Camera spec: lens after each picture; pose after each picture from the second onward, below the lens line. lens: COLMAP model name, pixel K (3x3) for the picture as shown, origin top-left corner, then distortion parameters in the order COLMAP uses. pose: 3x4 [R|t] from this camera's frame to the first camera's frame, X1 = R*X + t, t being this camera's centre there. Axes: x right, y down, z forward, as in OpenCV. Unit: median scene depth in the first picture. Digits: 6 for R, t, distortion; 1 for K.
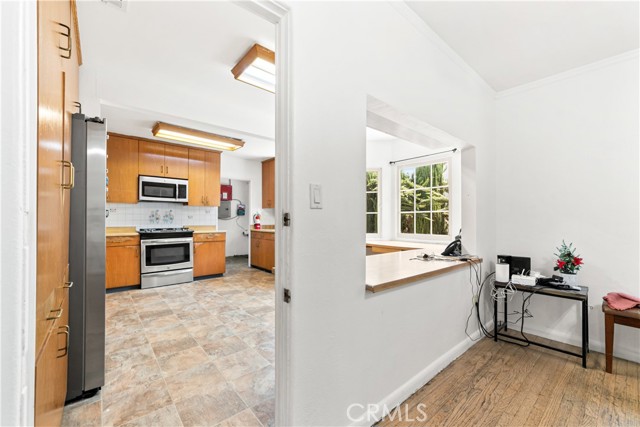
lens RADIAL K [[261.7, 0, 321.3], [0, 261.7, 216.1], [0, 0, 1]] dist [-0.000727, -0.000118]
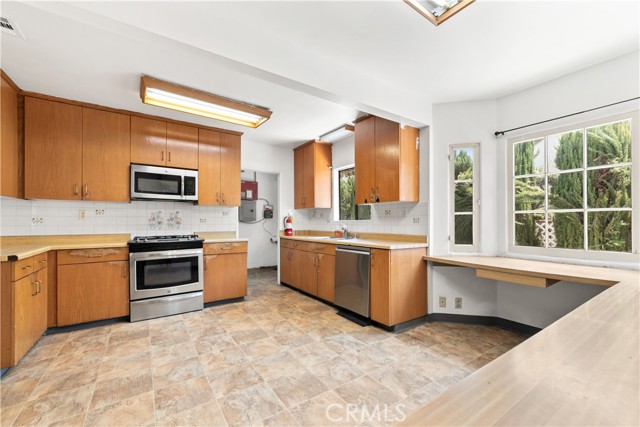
lens RADIAL K [[261.7, 0, 321.3], [0, 261.7, 216.1], [0, 0, 1]] dist [-0.000727, -0.000118]
pose [[0.994675, -0.004693, -0.102954, -0.090848], [0.003642, 0.999939, -0.010391, -0.000042], [0.102997, 0.009960, 0.994632, 0.318493]]
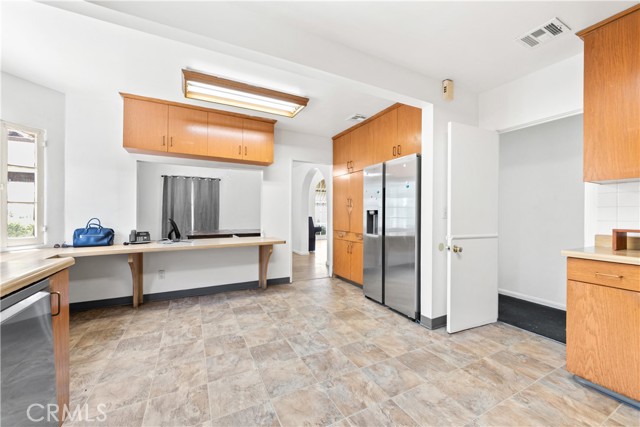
lens RADIAL K [[261.7, 0, 321.3], [0, 261.7, 216.1], [0, 0, 1]] dist [-0.000727, -0.000118]
pose [[-0.974062, -0.006981, 0.226172, -0.361921], [-0.007650, 0.999969, -0.002083, 0.009167], [-0.226150, -0.003759, -0.974085, 1.163709]]
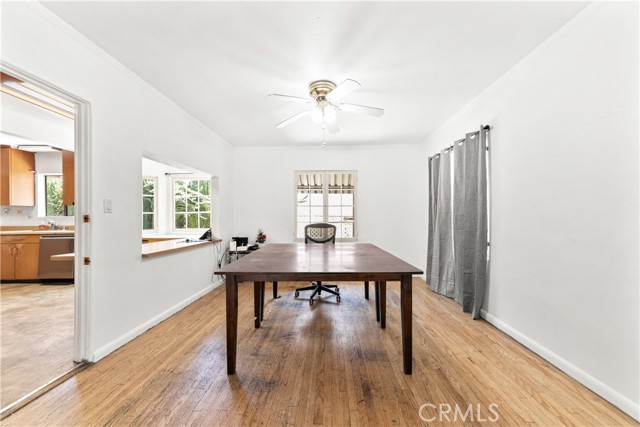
lens RADIAL K [[230.2, 0, 318.3], [0, 230.2, 216.9], [0, 0, 1]] dist [0.013893, 0.000059]
pose [[0.683558, -0.002477, 0.729892, -0.054529], [-0.003689, 0.999970, 0.006848, -0.003852], [-0.729886, -0.007374, 0.683529, -0.318984]]
